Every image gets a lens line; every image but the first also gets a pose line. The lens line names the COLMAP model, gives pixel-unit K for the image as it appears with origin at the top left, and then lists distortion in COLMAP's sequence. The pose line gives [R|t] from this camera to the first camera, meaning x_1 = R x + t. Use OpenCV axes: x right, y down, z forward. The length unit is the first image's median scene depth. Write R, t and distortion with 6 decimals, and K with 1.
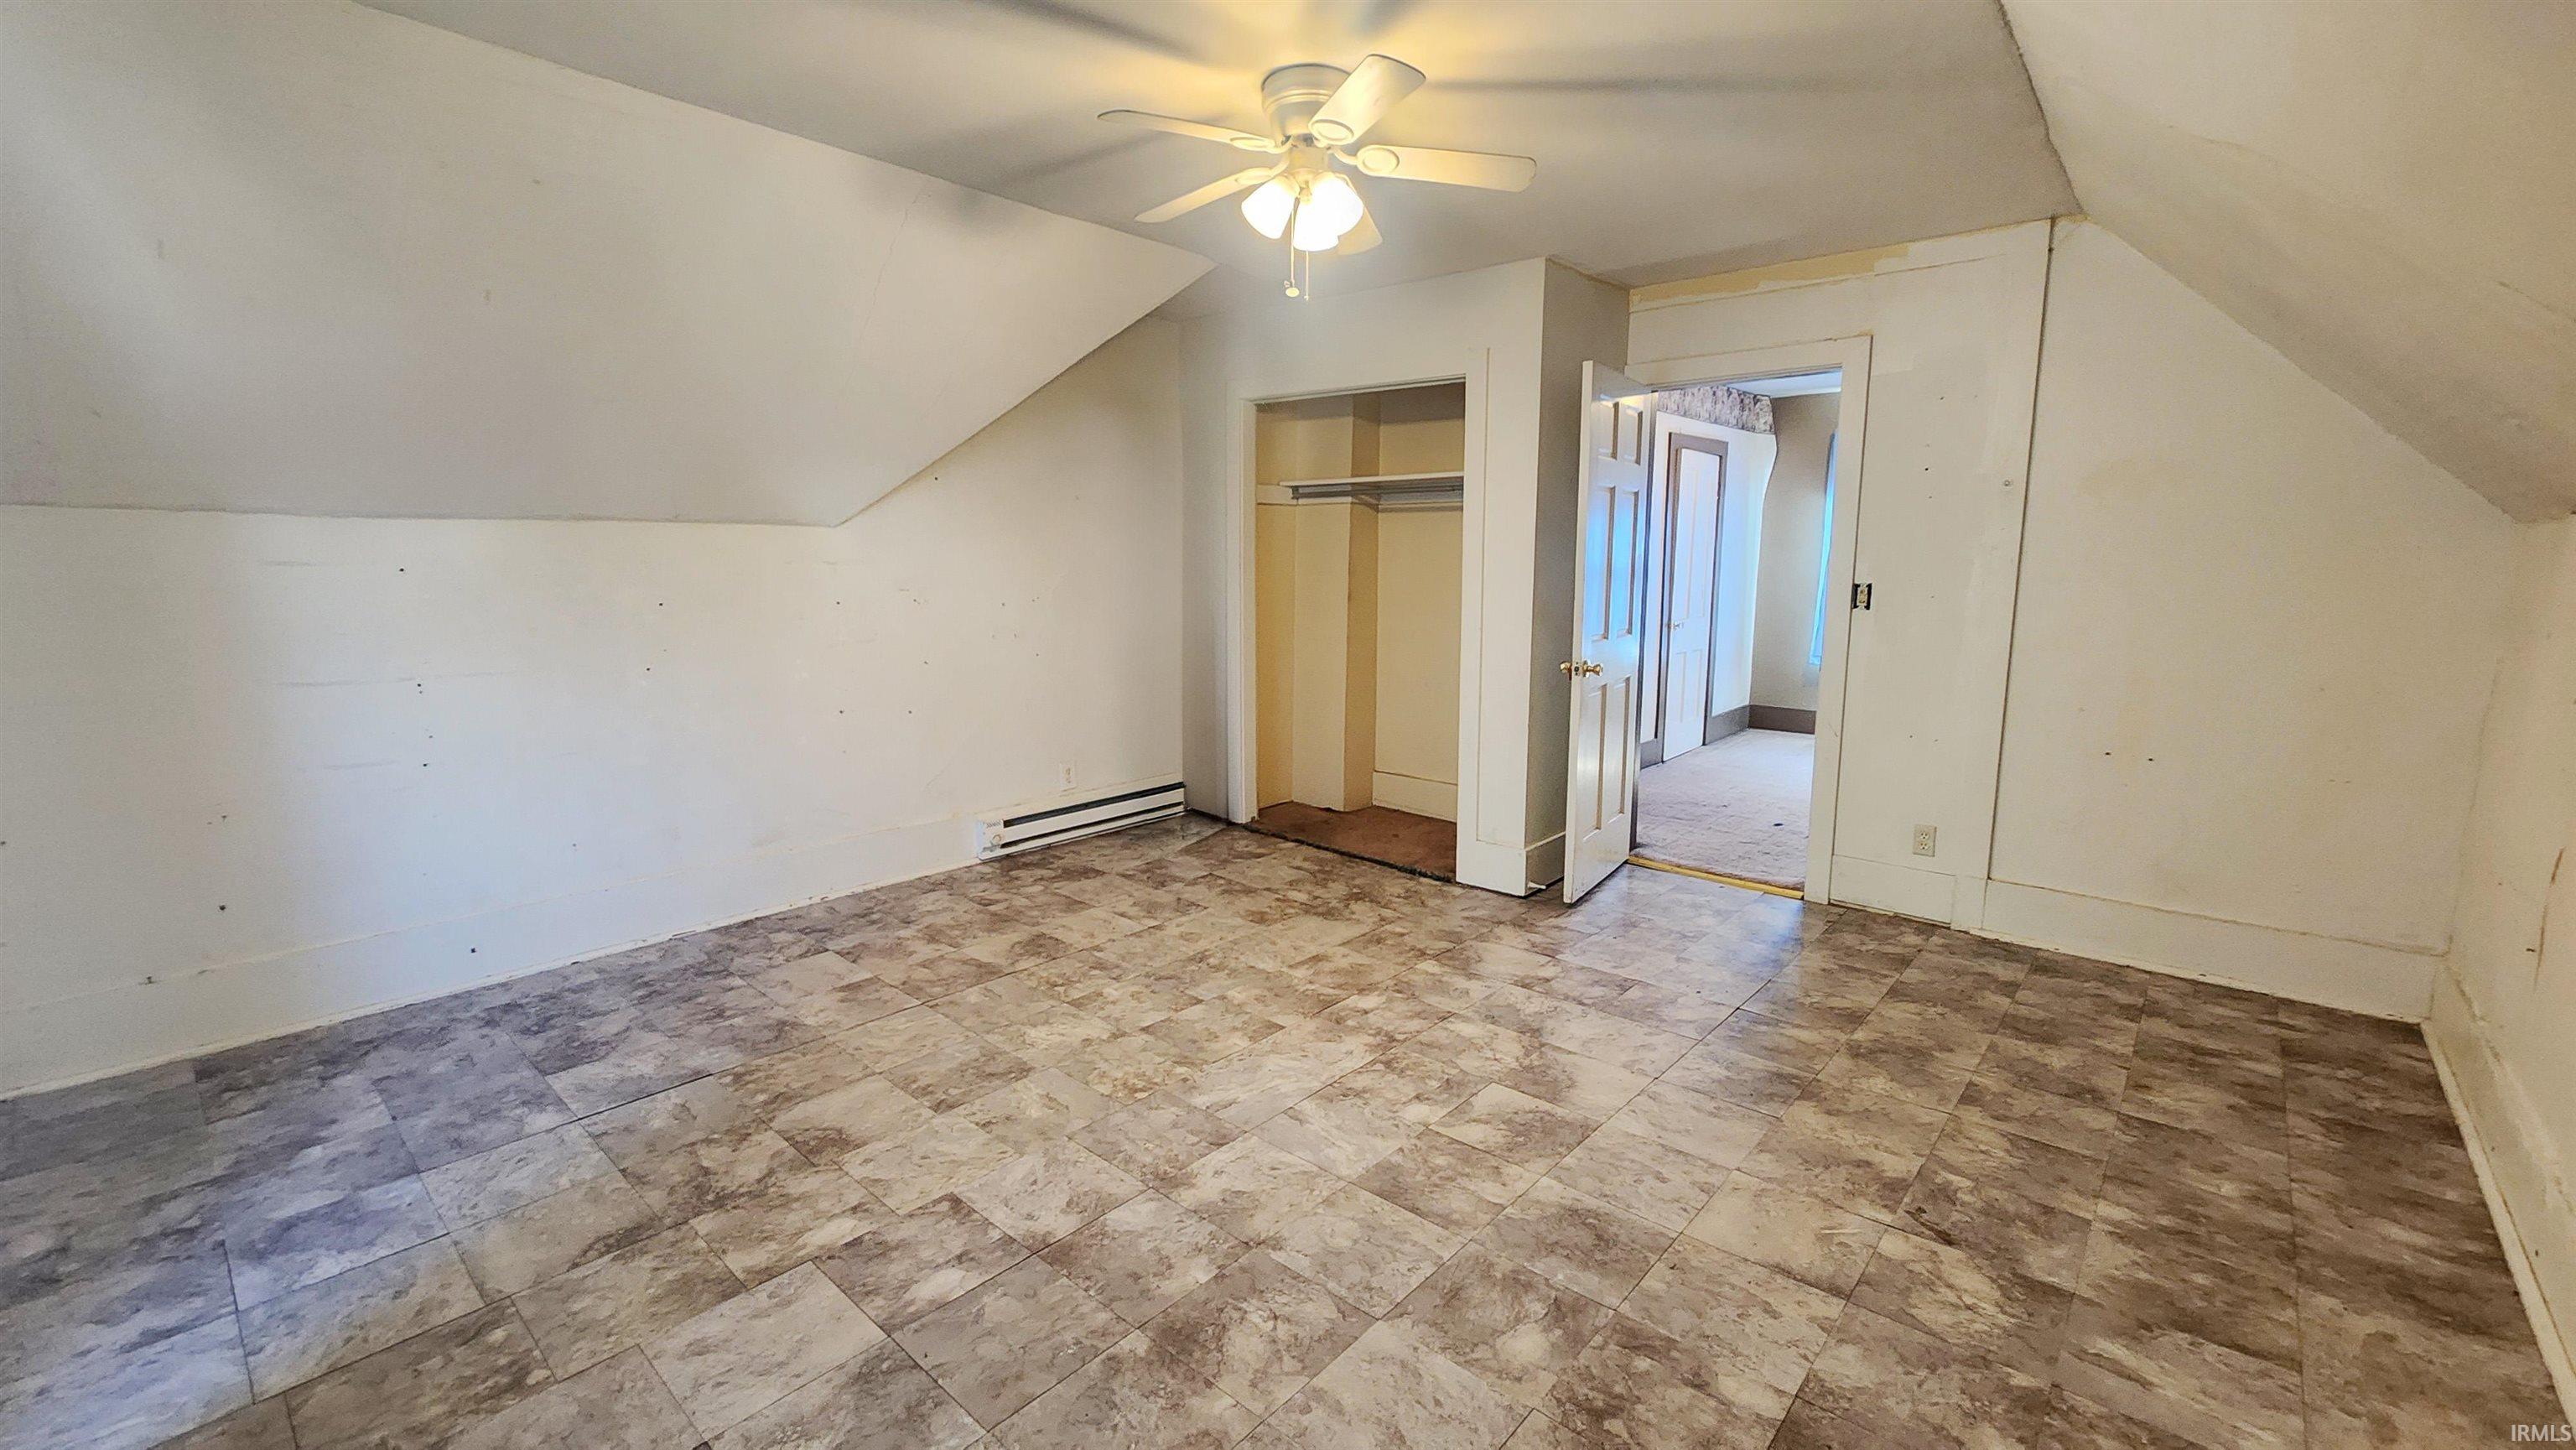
lens RADIAL K [[1059.5, 0, 1275.7], [0, 1059.5, 712.0], [0, 0, 1]] dist [0.003969, -0.000687]
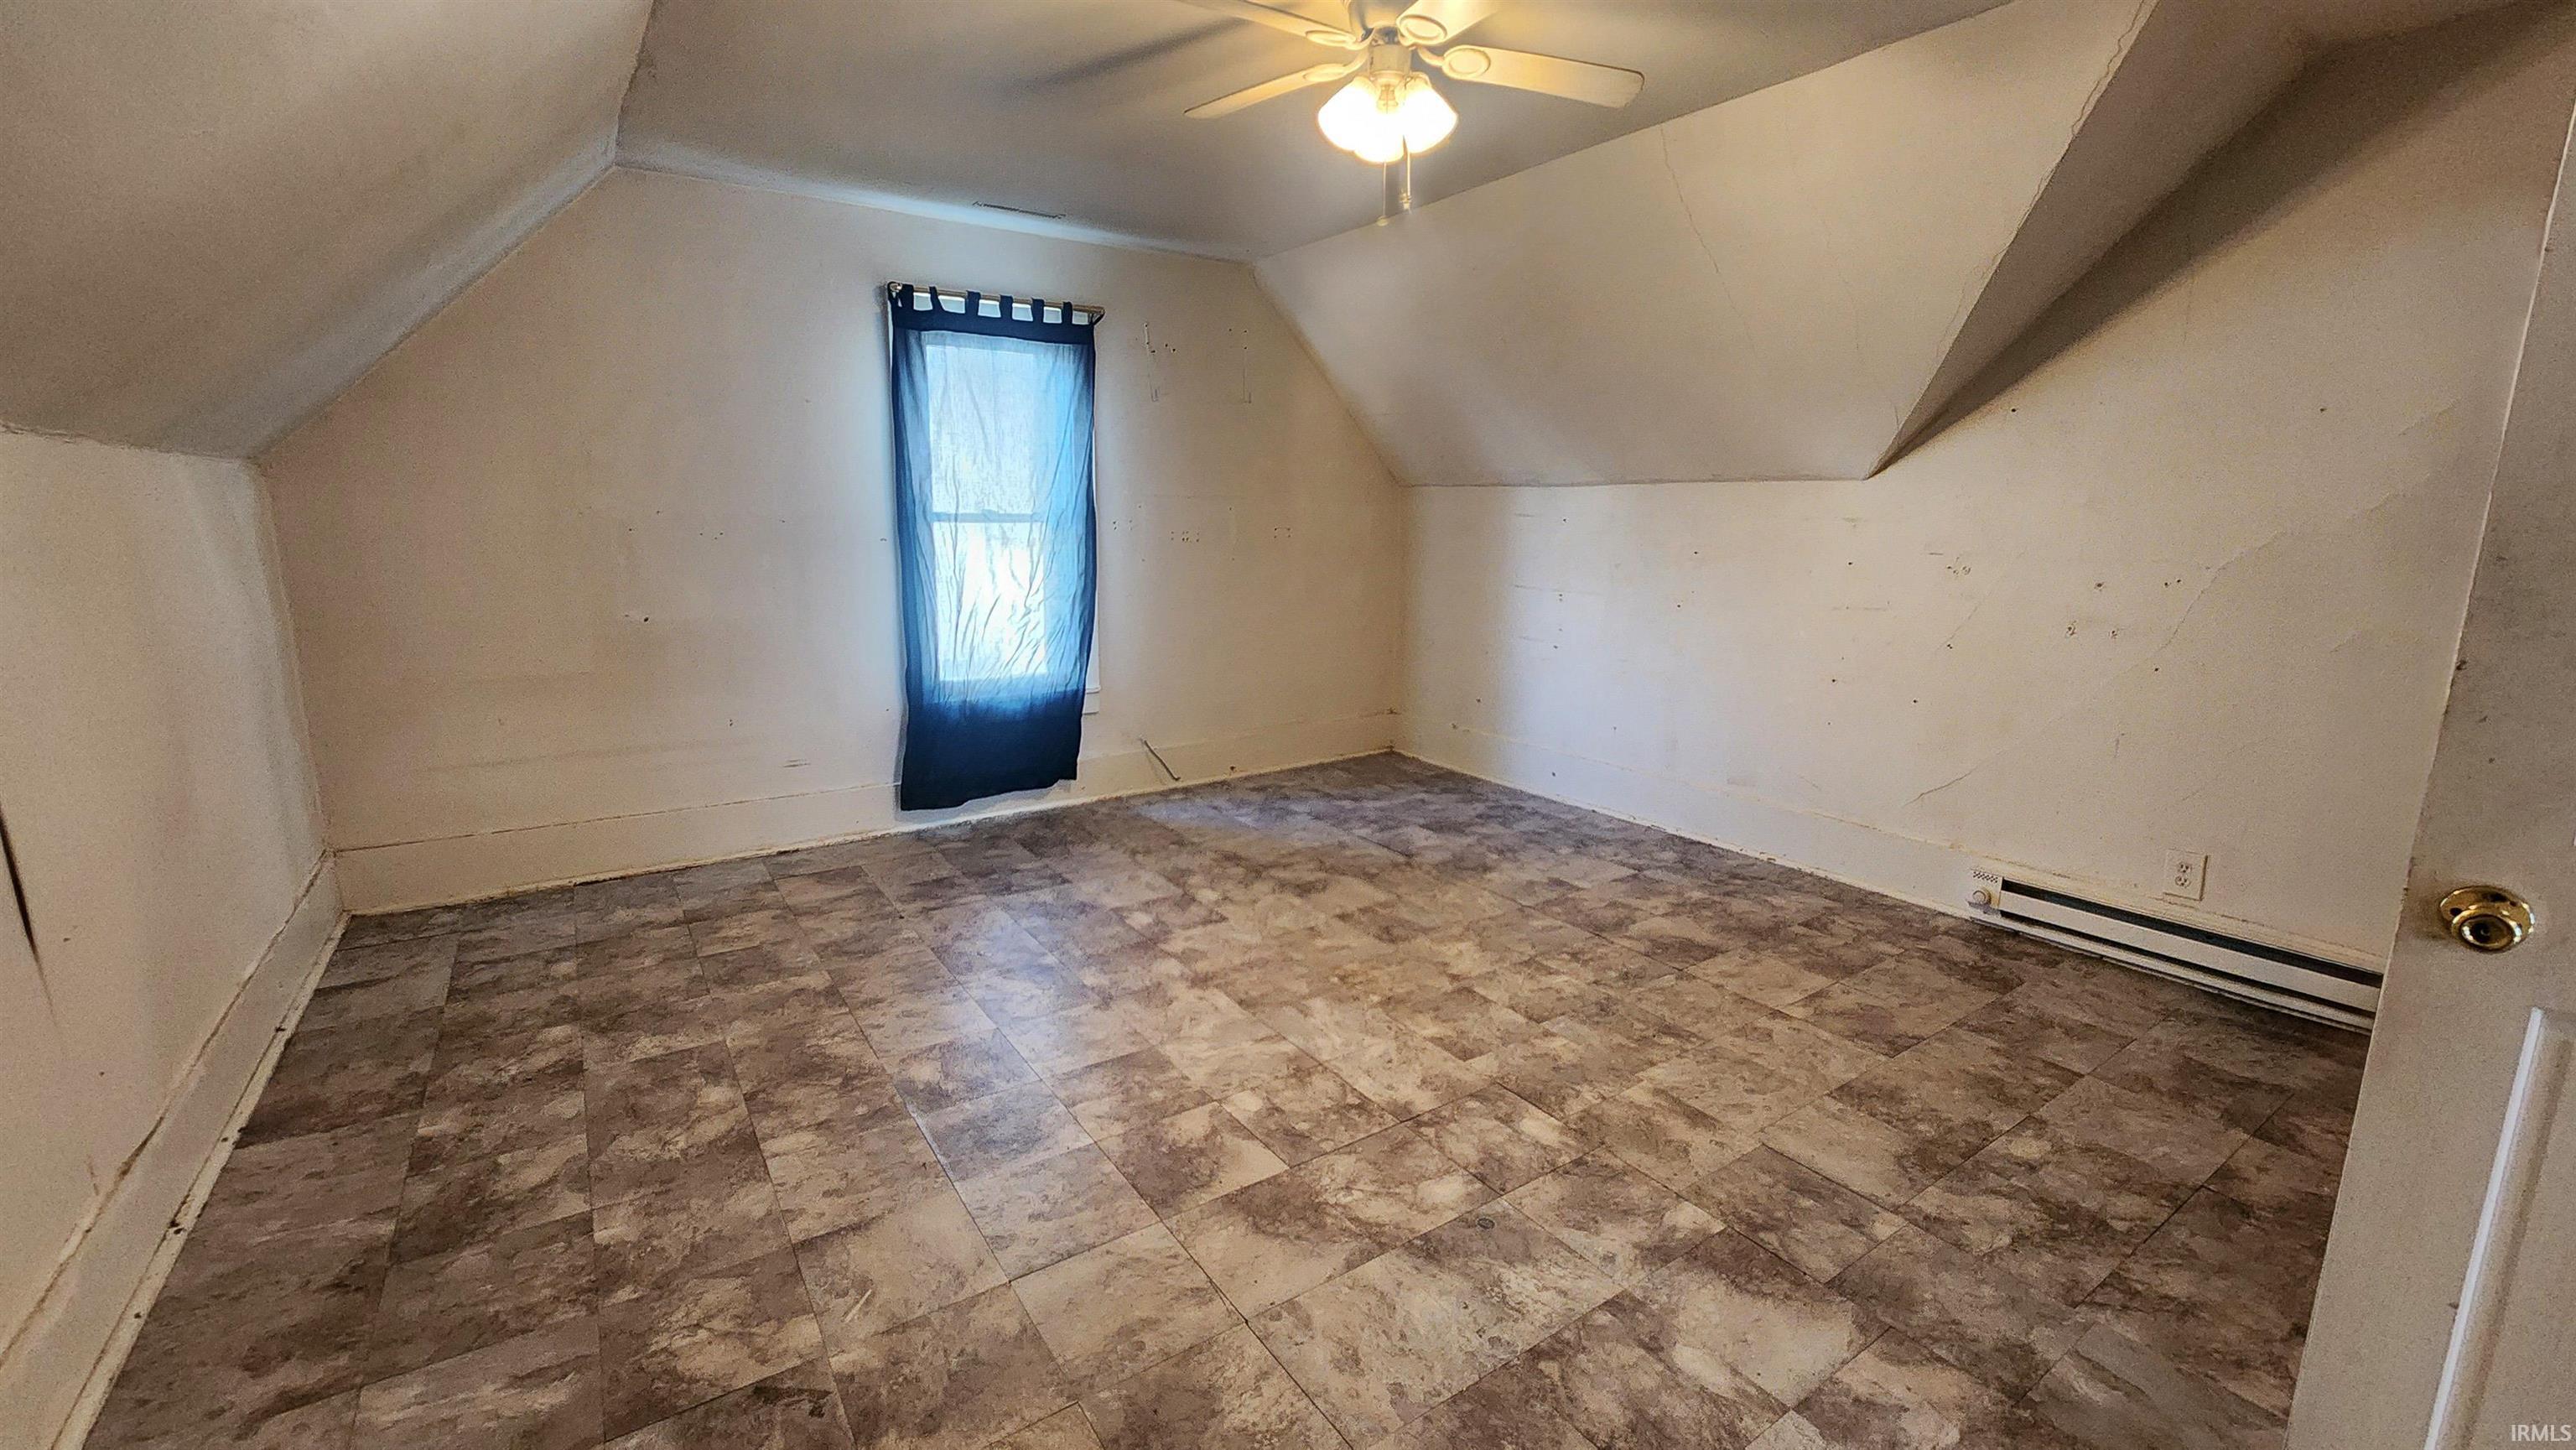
lens RADIAL K [[1059.5, 0, 1273.9], [0, 1059.5, 730.9], [0, 0, 1]] dist [0.003969, -0.000687]
pose [[-0.242239, 0.195204, -0.950377, 0.832080], [-0.149826, 0.960274, 0.235426, -0.142579], [0.958578, 0.199420, -0.203369, 0.996874]]
